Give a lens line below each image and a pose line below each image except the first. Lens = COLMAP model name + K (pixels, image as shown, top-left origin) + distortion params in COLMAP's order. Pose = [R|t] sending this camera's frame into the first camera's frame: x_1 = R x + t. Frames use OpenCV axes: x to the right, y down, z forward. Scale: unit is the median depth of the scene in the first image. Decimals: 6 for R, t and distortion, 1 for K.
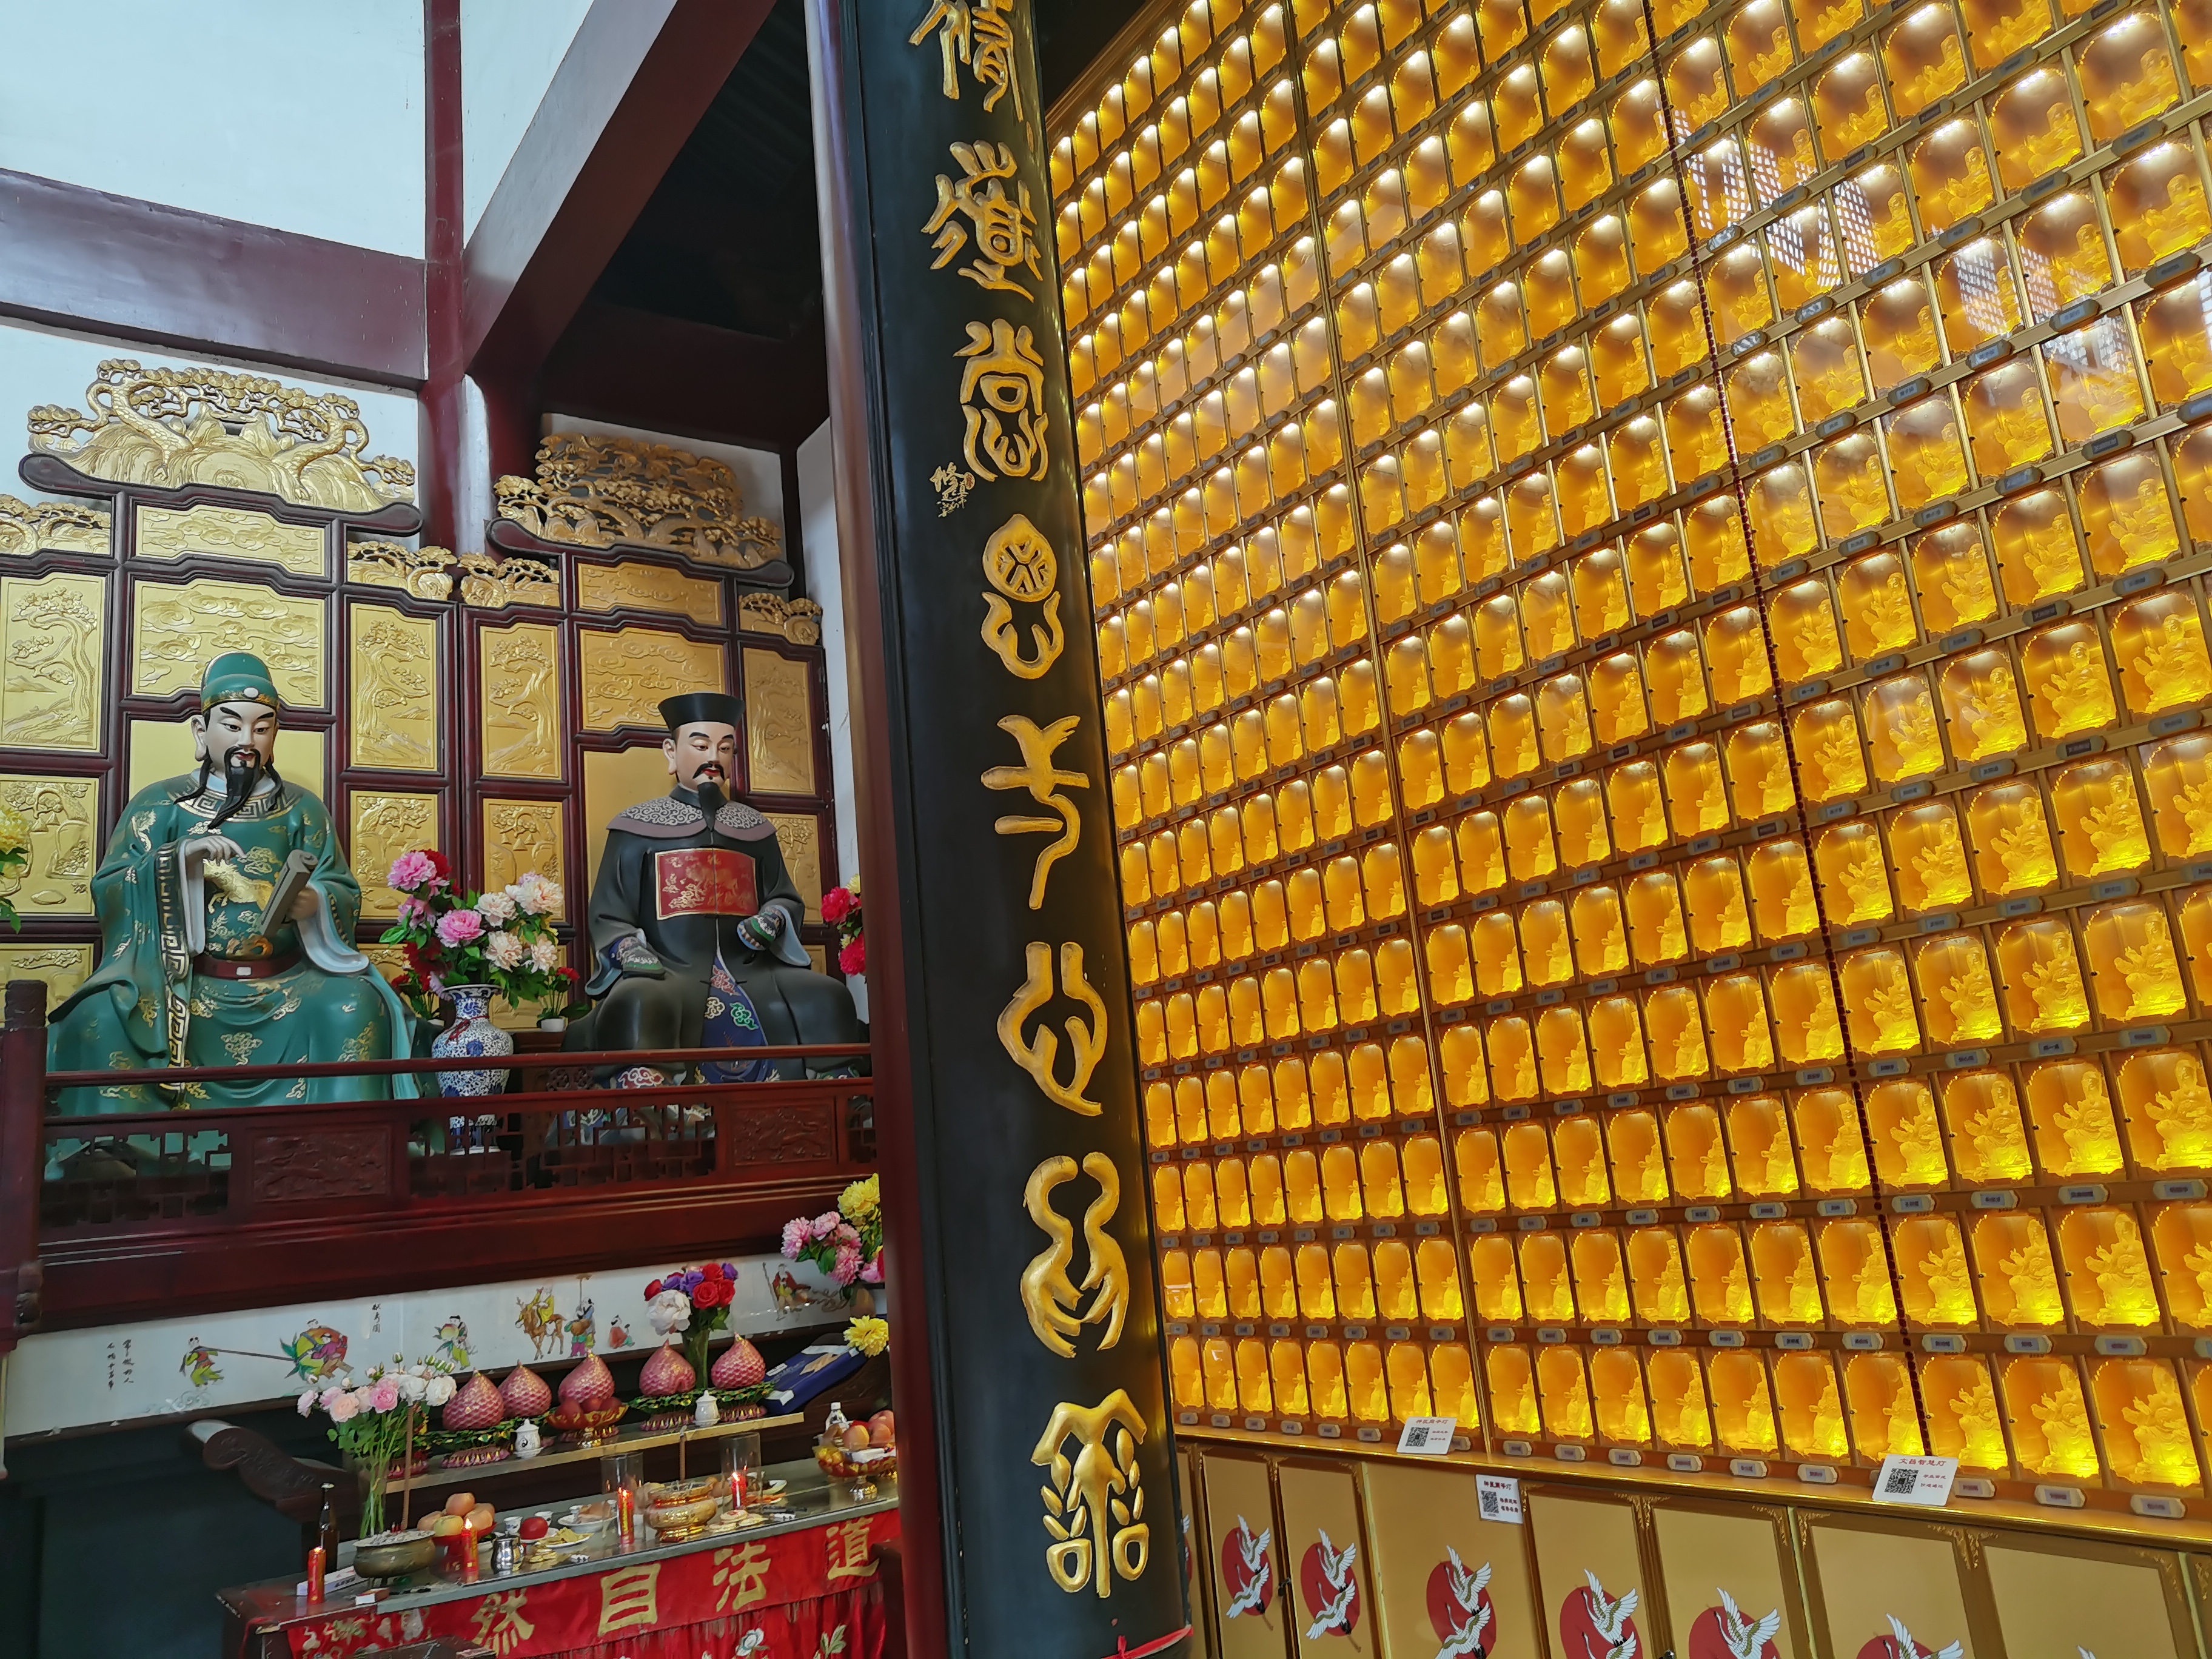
lens RADIAL K [[1728.6, 0, 1103.6], [0, 1728.6, 802.1], [0, 0, 1]] dist [0.040487, -0.057767]
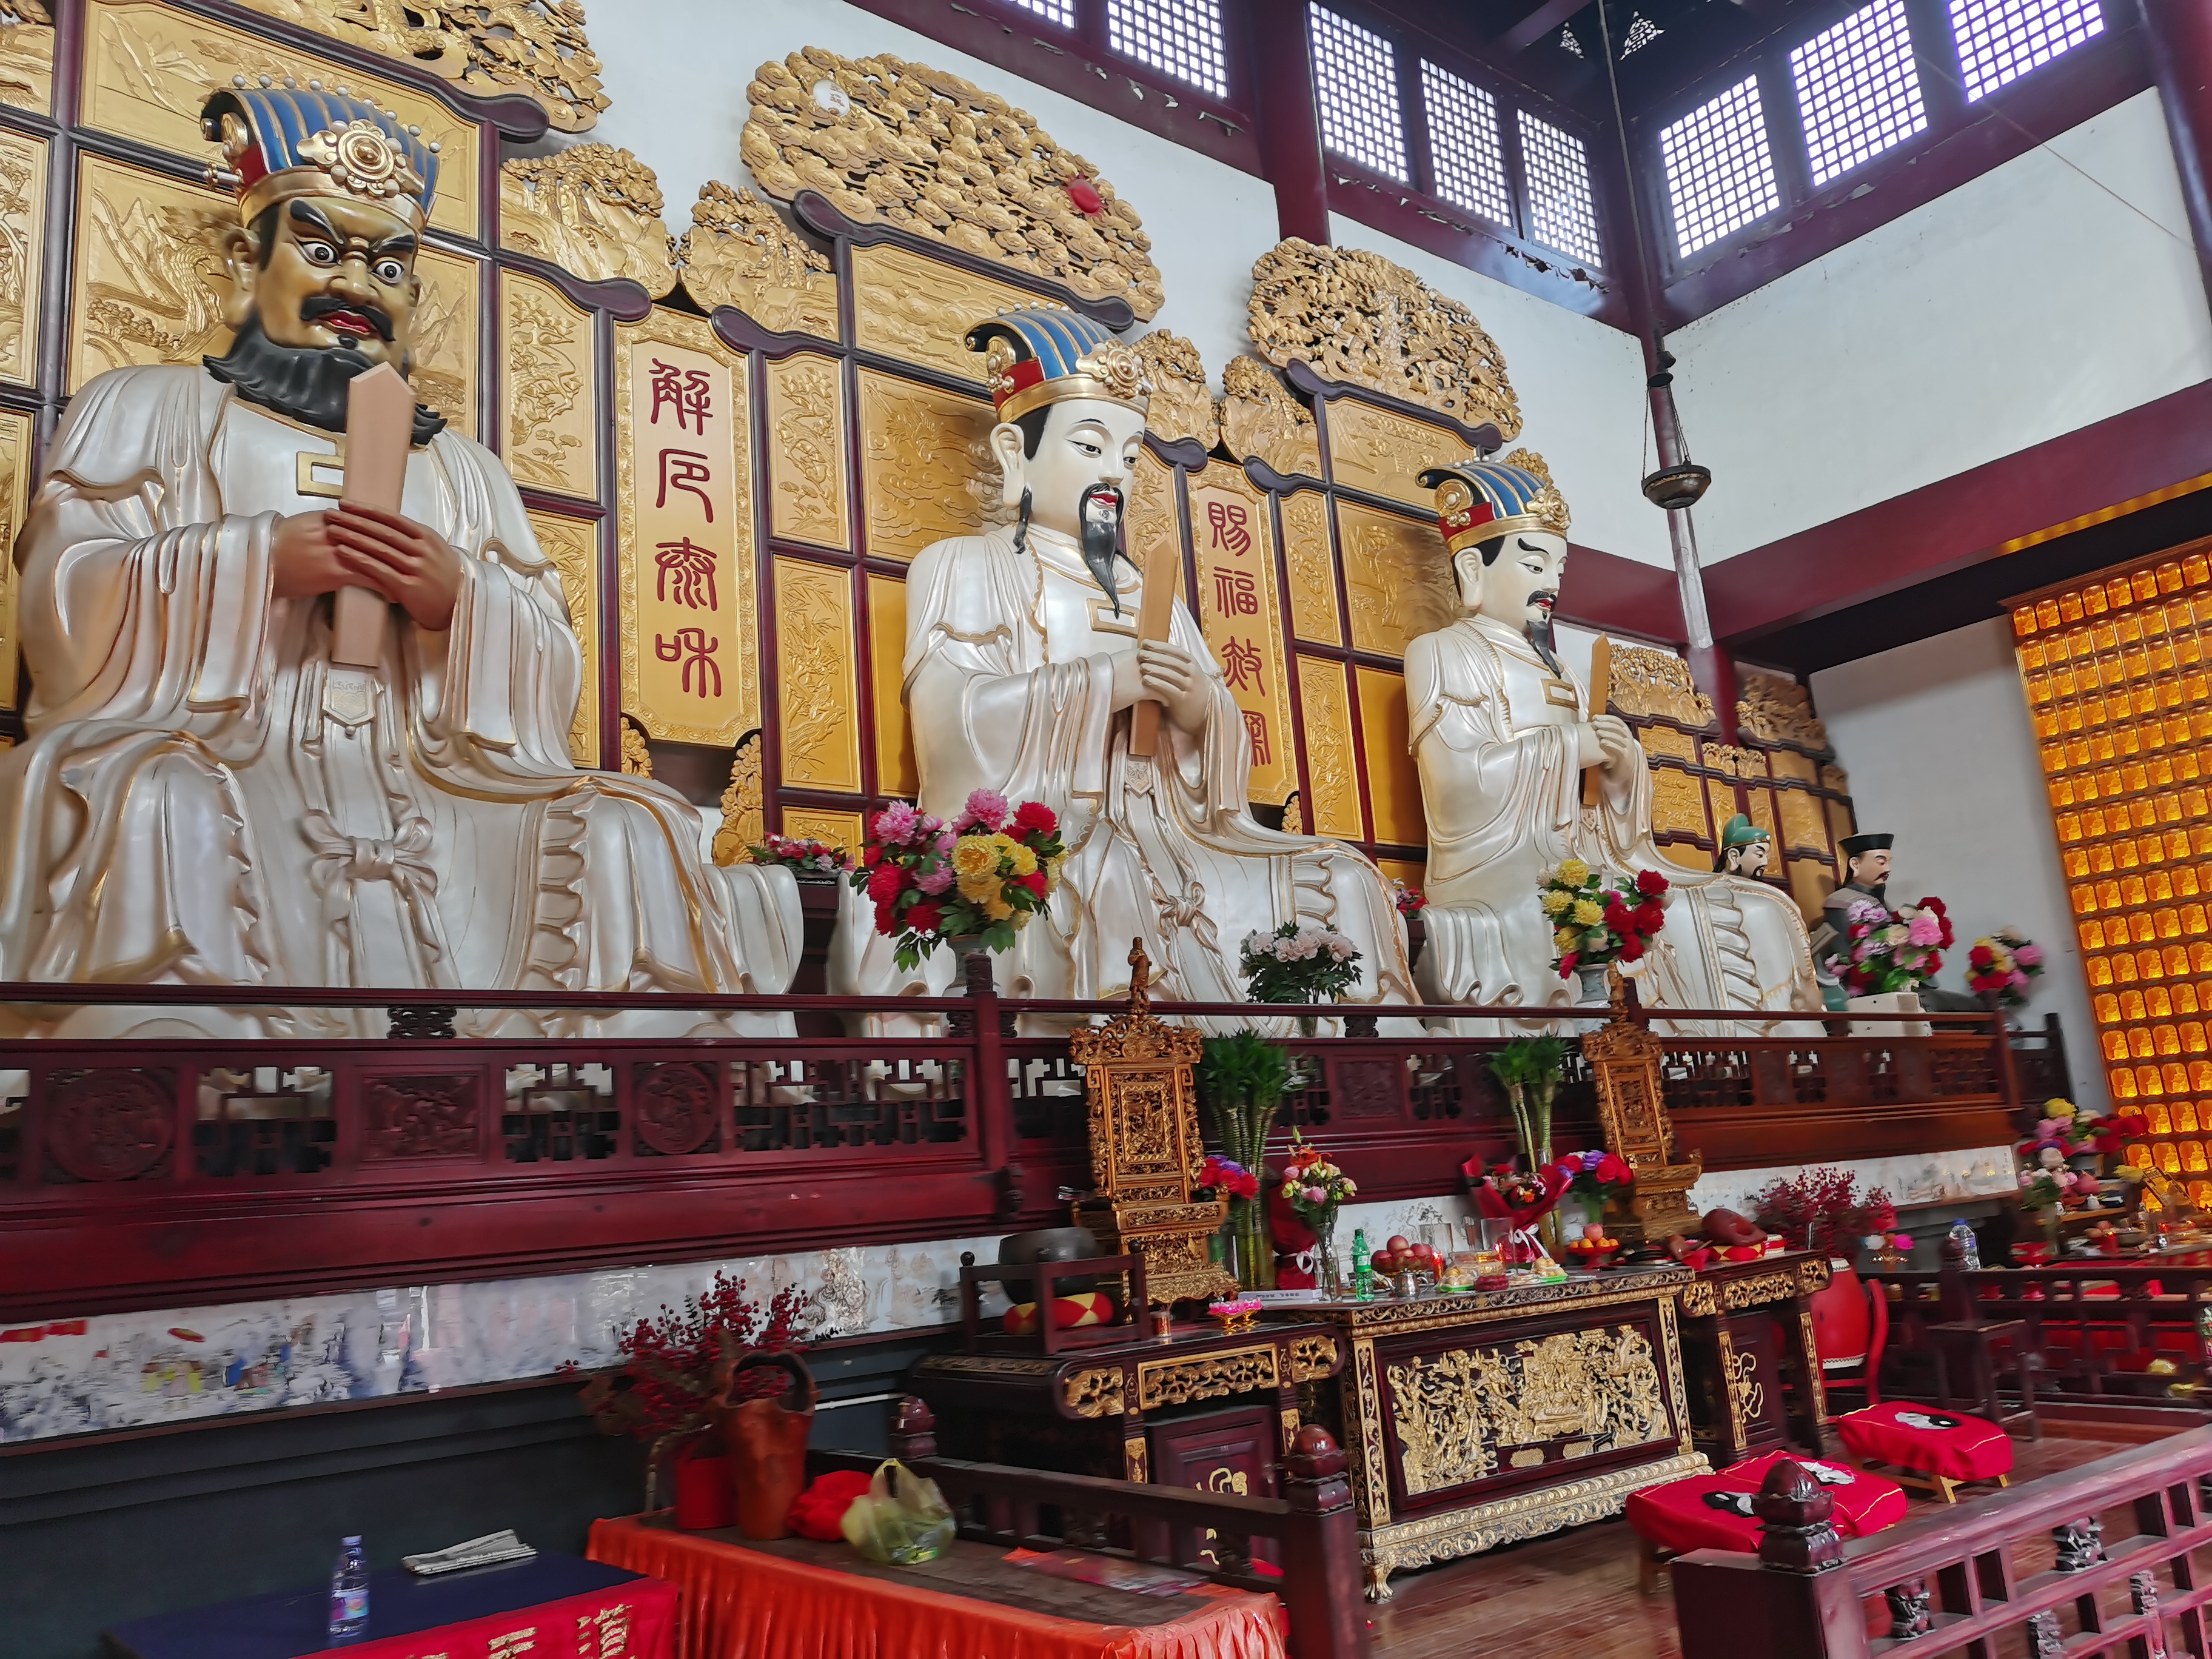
lens RADIAL K [[1725.7, 0, 1106.0], [0, 1725.7, 829.5], [0, 0, 1]] dist [0.039065, -0.047939]
pose [[0.998039, 0.029096, 0.055430, -1.322877], [-0.029312, 0.999566, 0.003099, -0.057514], [-0.055316, -0.004718, 0.998458, -0.864314]]
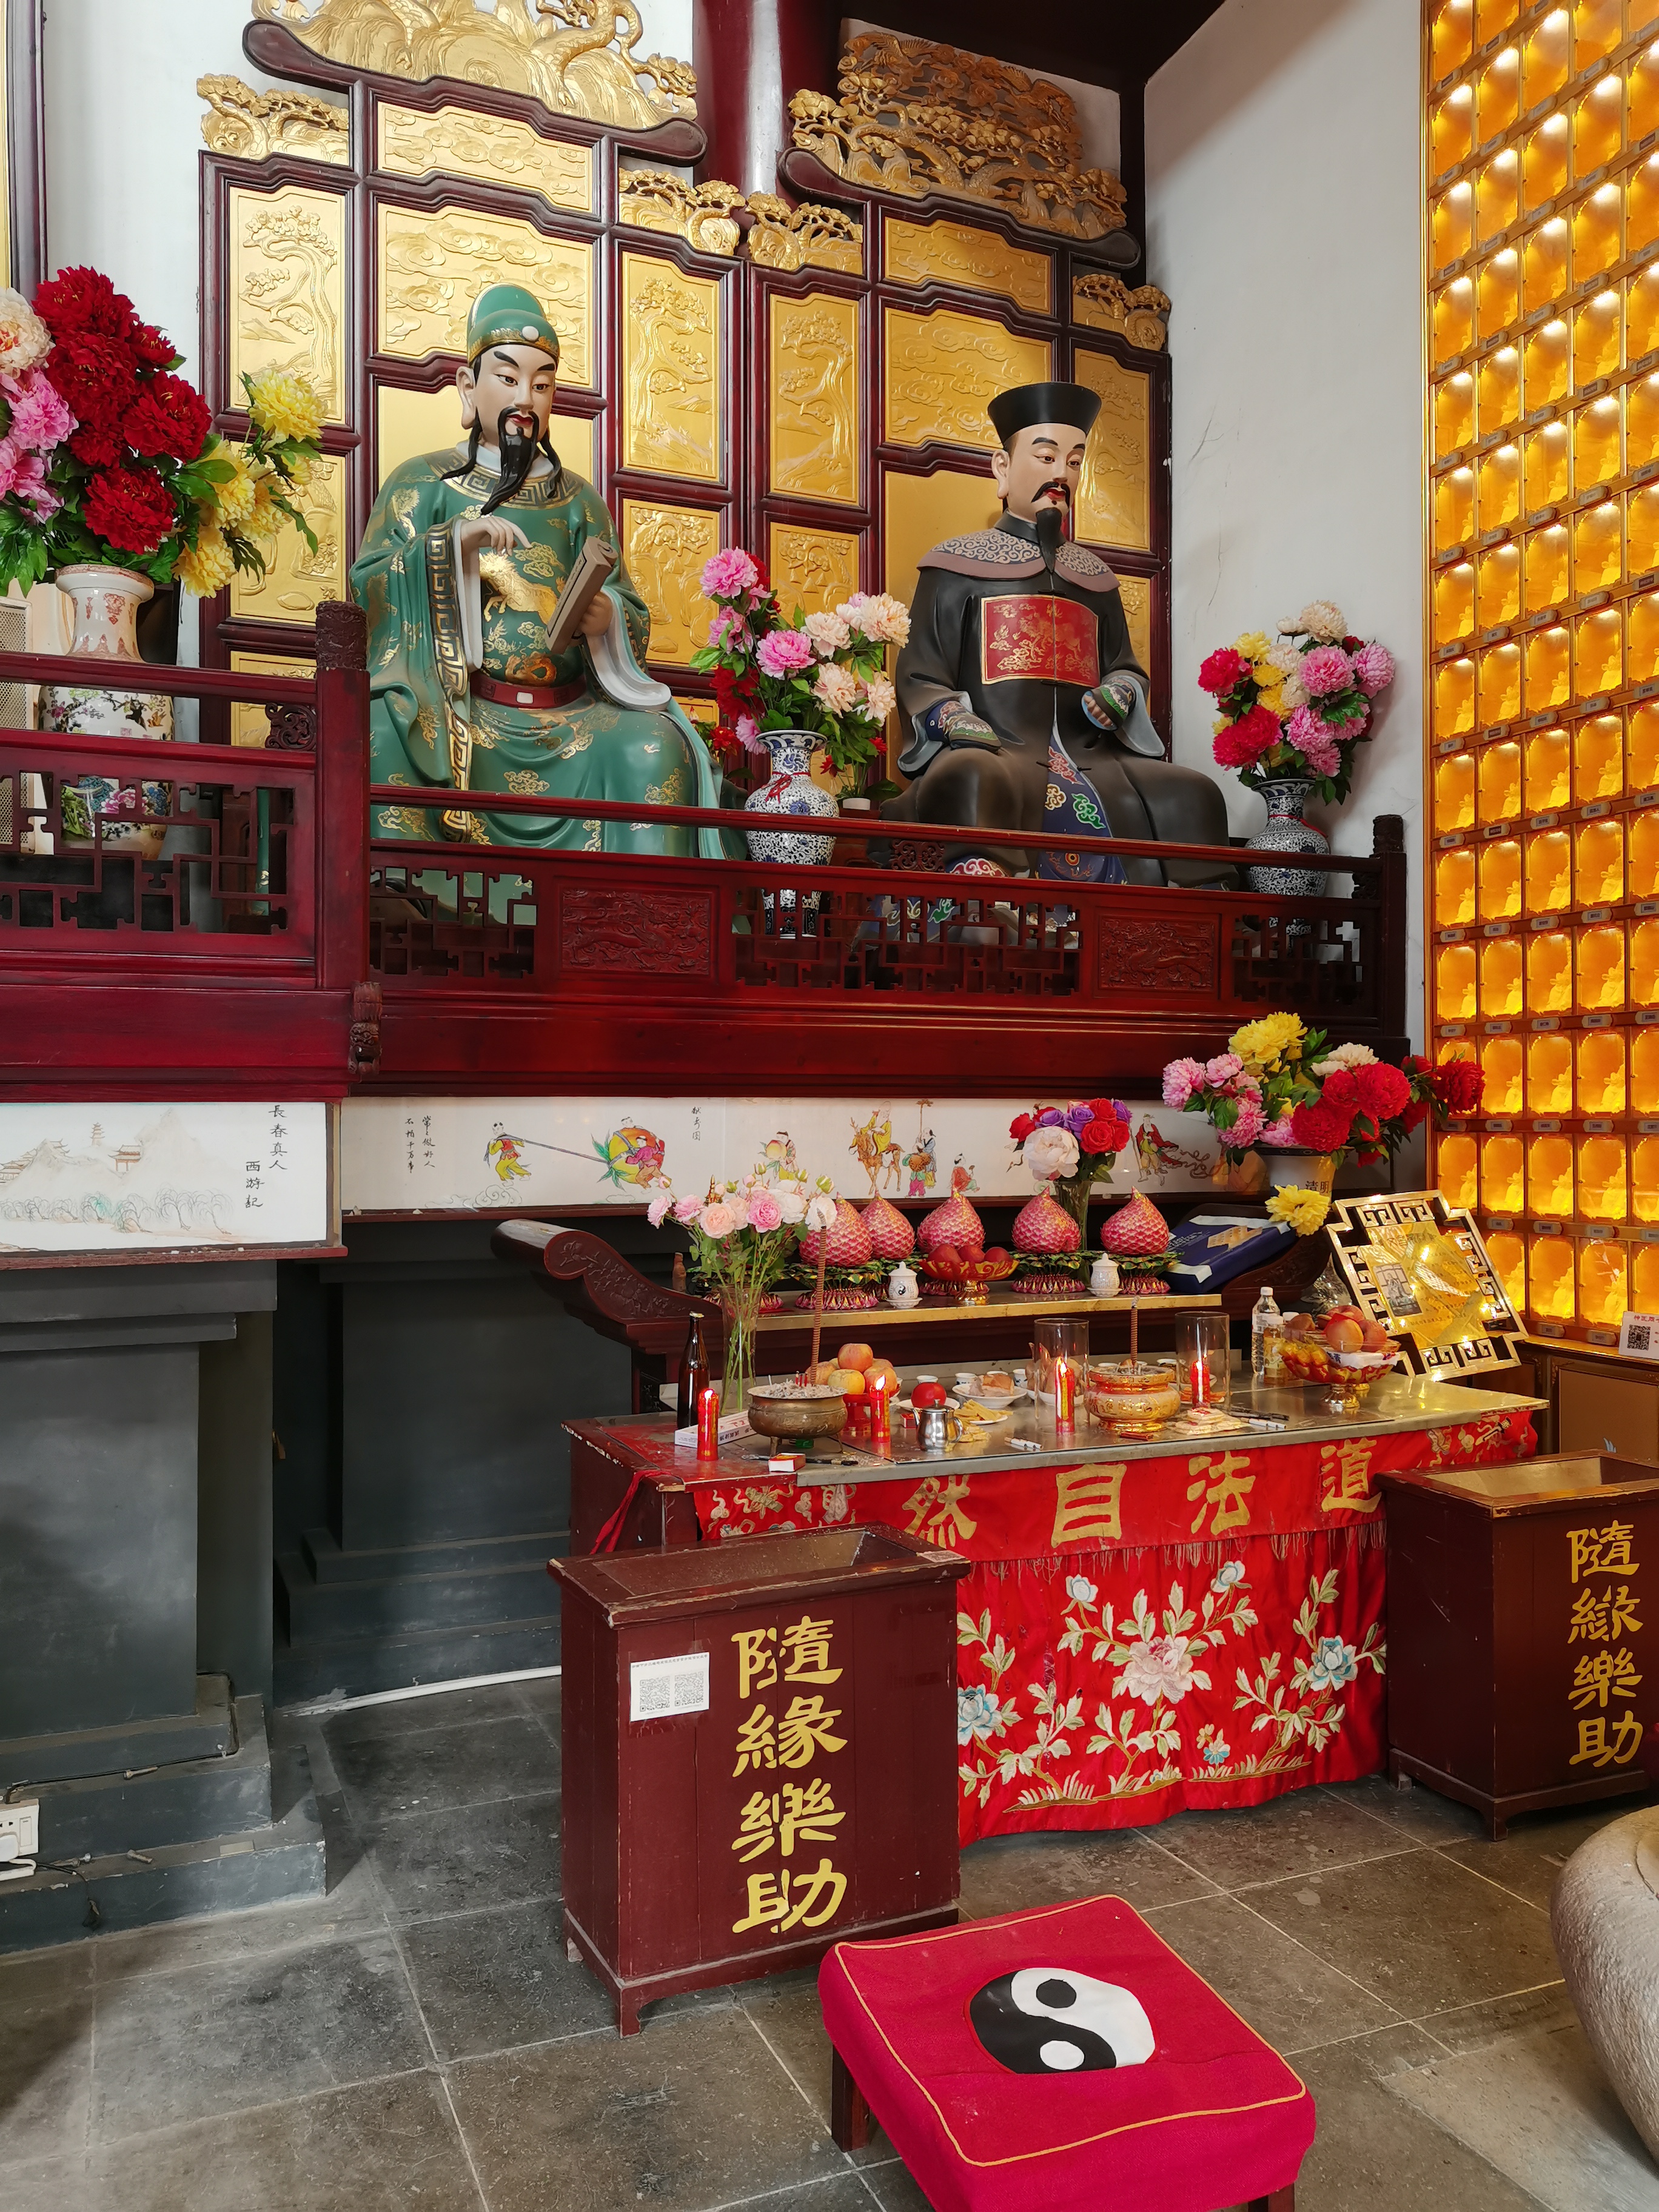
lens RADIAL K [[1728.6, 0, 804.7], [0, 1728.6, 1108.2], [0, 0, 1]] dist [0.040487, -0.057767]
pose [[0.975368, 0.090945, -0.200964, -0.183022], [-0.043511, 0.972475, 0.228910, 0.090201], [0.216251, -0.214528, 0.952478, 0.213446]]
